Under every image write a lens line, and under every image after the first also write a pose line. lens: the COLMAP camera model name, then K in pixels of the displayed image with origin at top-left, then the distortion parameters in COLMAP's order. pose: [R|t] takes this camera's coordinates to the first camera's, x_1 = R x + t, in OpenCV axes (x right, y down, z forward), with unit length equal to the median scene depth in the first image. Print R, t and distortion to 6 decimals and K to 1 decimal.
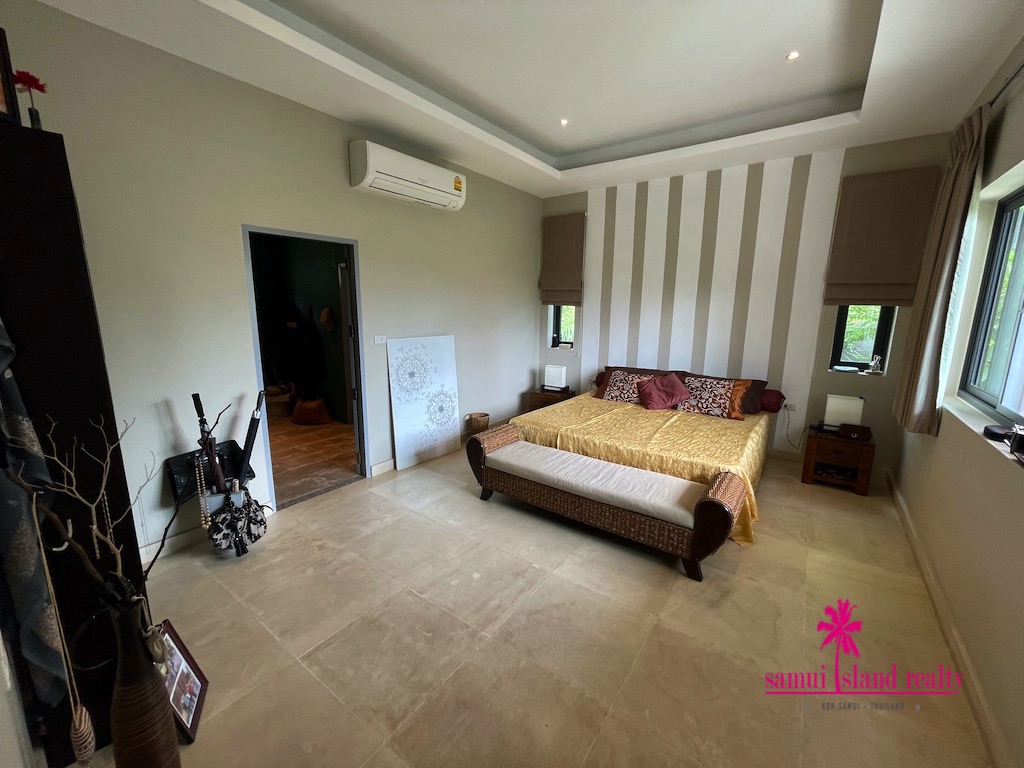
lens RADIAL K [[415.3, 0, 518.3], [0, 415.3, 381.5], [0, 0, 1]] dist [-0.003123, 0.001805]
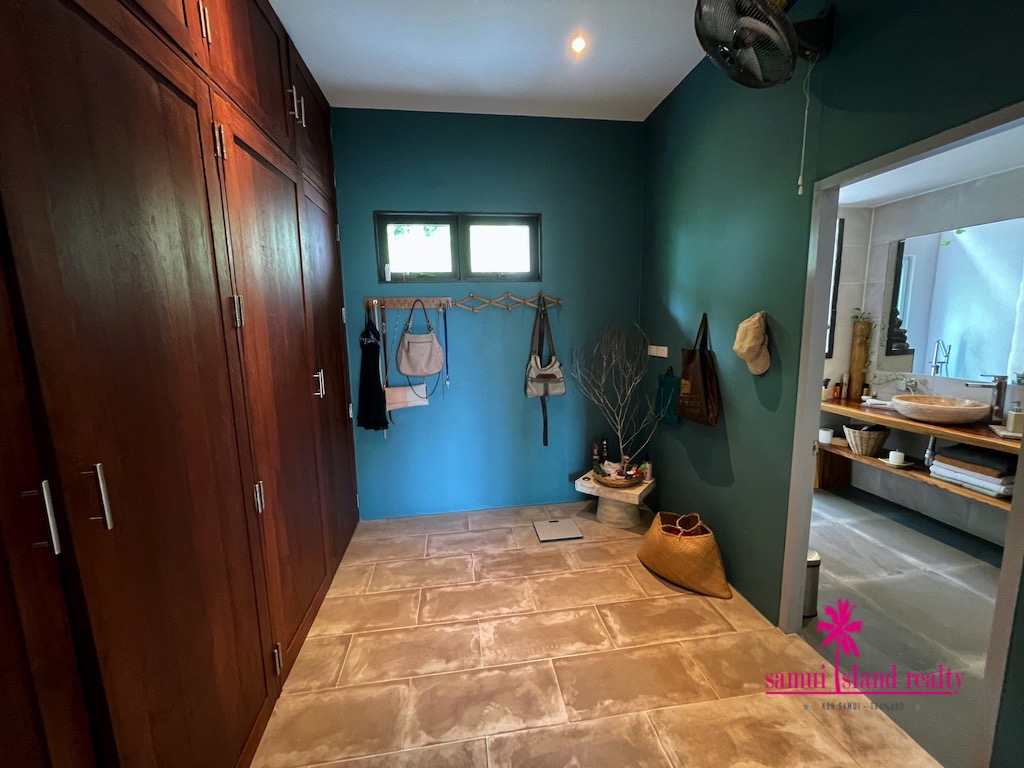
lens RADIAL K [[415.3, 0, 510.3], [0, 415.3, 376.1], [0, 0, 1]] dist [-0.003123, 0.001805]
pose [[0.694732, 0.074273, -0.715424, -0.363026], [-0.098110, 0.995143, 0.008040, -0.110010], [0.712546, 0.064604, 0.698645, 0.616469]]
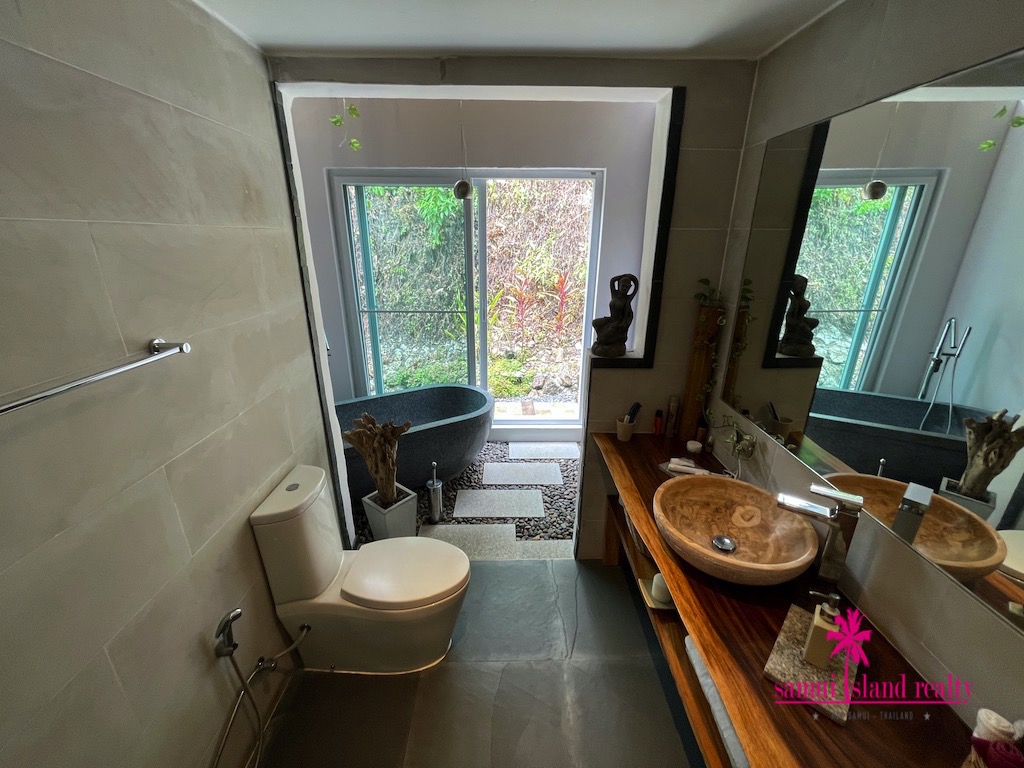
lens RADIAL K [[415.3, 0, 506.5], [0, 415.3, 380.8], [0, 0, 1]] dist [-0.003123, 0.001805]
pose [[0.591780, 0.258891, -0.763395, -0.314393], [-0.136399, 0.965527, 0.221705, -0.178575], [0.794476, -0.027074, 0.606692, 0.883857]]
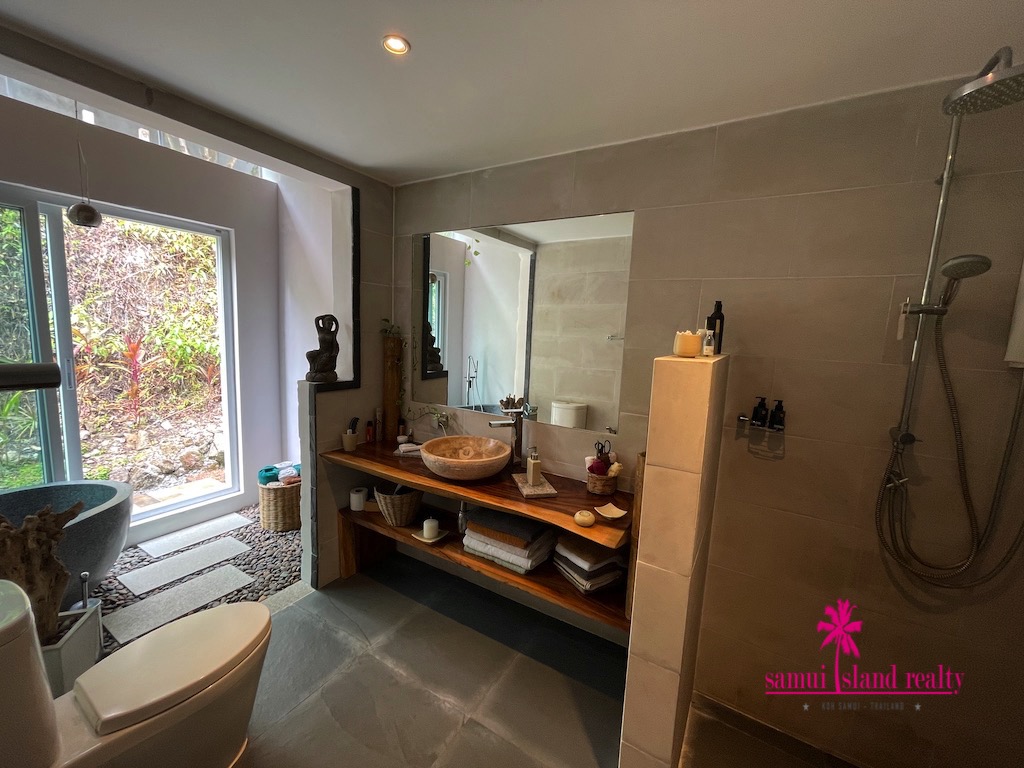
lens RADIAL K [[415.3, 0, 511.6], [0, 415.3, 380.3], [0, 0, 1]] dist [-0.003123, 0.001805]
pose [[0.996031, 0.018236, 0.087114, -0.357540], [-0.013684, 0.998523, -0.052579, -0.142272], [-0.087944, 0.051178, 0.994810, 0.802473]]
